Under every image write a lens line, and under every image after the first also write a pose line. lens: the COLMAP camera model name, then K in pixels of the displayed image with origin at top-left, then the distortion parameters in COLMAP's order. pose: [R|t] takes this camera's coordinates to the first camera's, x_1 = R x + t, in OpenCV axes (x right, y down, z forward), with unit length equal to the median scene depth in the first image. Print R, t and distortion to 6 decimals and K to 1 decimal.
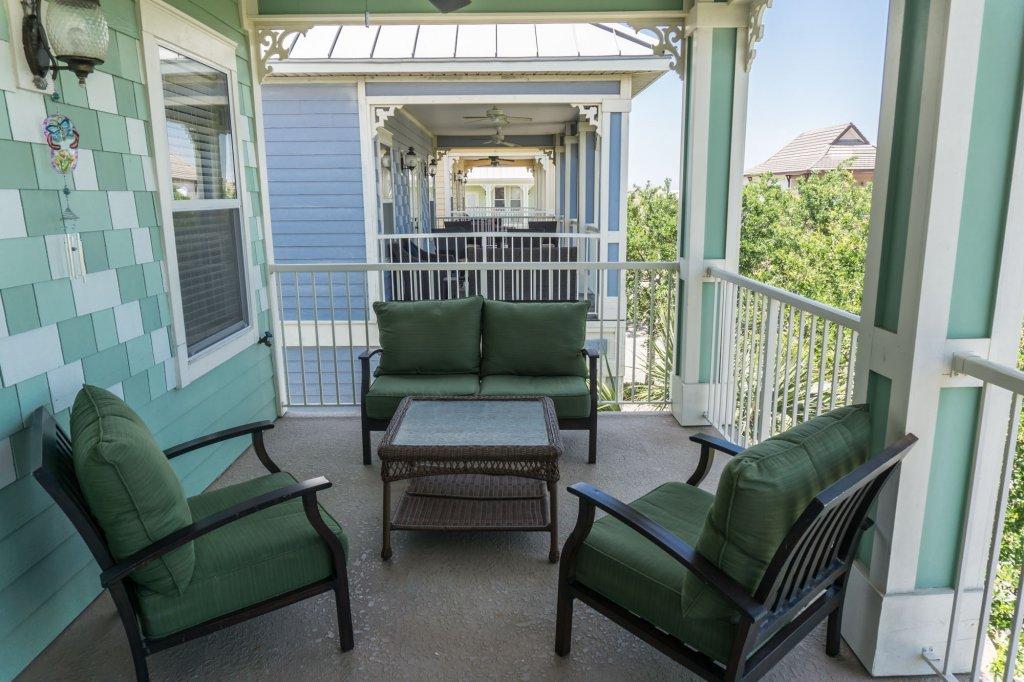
lens RADIAL K [[686.4, 0, 511.9], [0, 686.4, 349.3], [0, 0, 1]] dist [-0.023964, -0.001186]
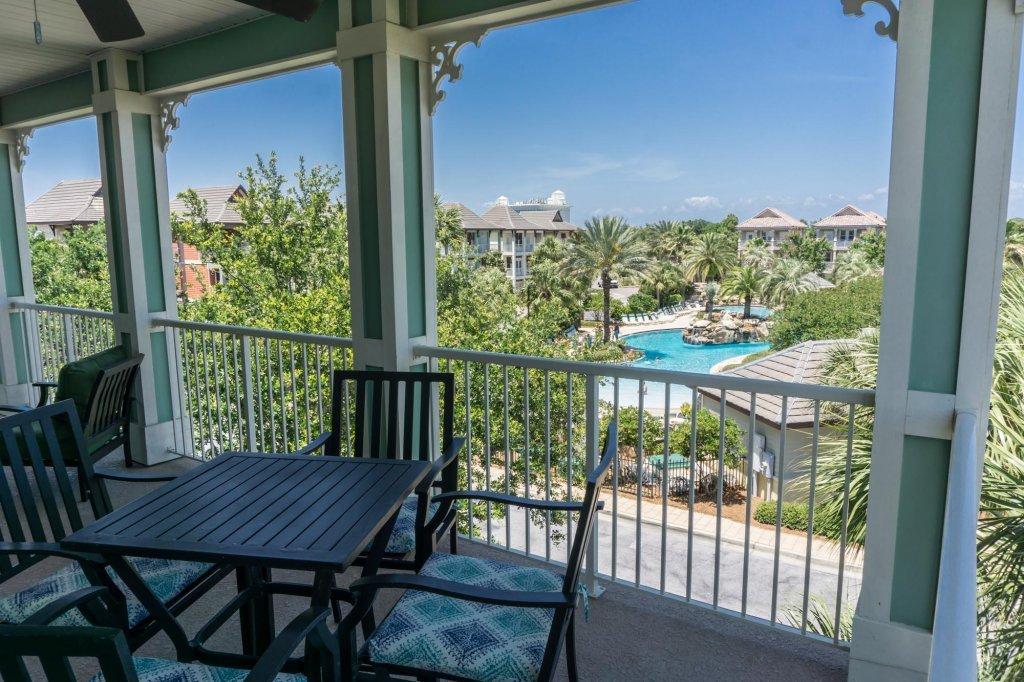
lens RADIAL K [[686.4, 0, 510.4], [0, 686.4, 341.2], [0, 0, 1]] dist [-0.023964, -0.001186]
pose [[0.570096, -0.113979, 0.813633, -0.306983], [0.178745, 0.983815, 0.012576, 0.140693], [-0.801898, 0.138263, 0.581242, -0.713568]]
